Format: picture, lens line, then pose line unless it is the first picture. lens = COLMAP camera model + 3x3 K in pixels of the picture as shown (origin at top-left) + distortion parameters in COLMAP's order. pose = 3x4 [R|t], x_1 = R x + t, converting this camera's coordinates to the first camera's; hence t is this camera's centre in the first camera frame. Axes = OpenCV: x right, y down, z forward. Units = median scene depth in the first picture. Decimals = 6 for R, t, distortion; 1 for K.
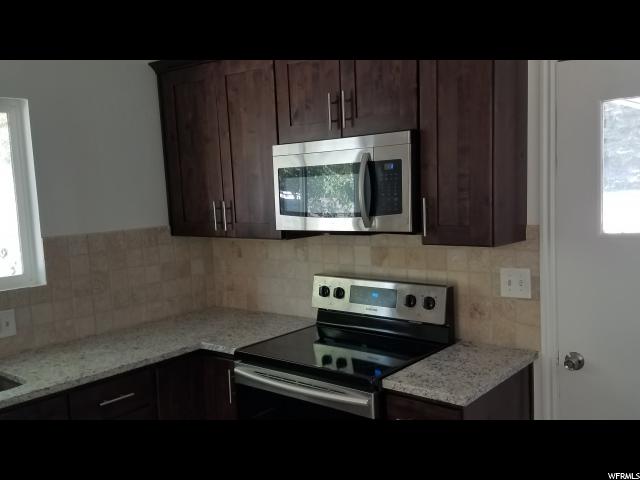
lens RADIAL K [[602.4, 0, 333.3], [0, 602.4, 253.0], [0, 0, 1]] dist [0.093653, 0.000000]
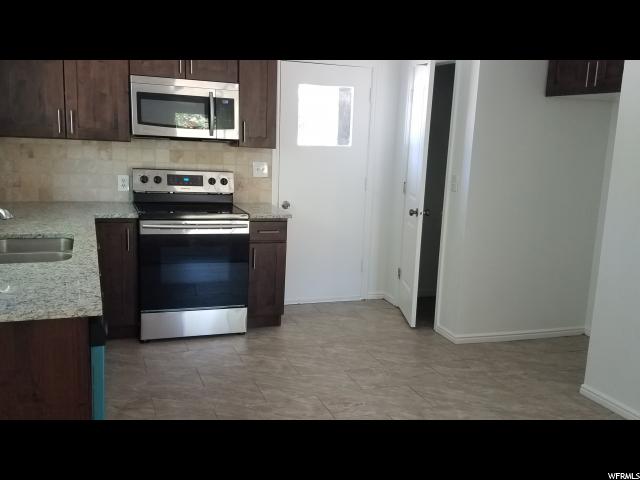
lens RADIAL K [[574.7, 0, 316.4], [0, 574.7, 252.9], [0, 0, 1]] dist [0.154057, -0.291483]
pose [[0.512321, -0.109502, 0.851785, -1.125541], [0.028524, 0.993460, 0.110559, 0.105146], [-0.858320, -0.032346, 0.512094, -0.121078]]
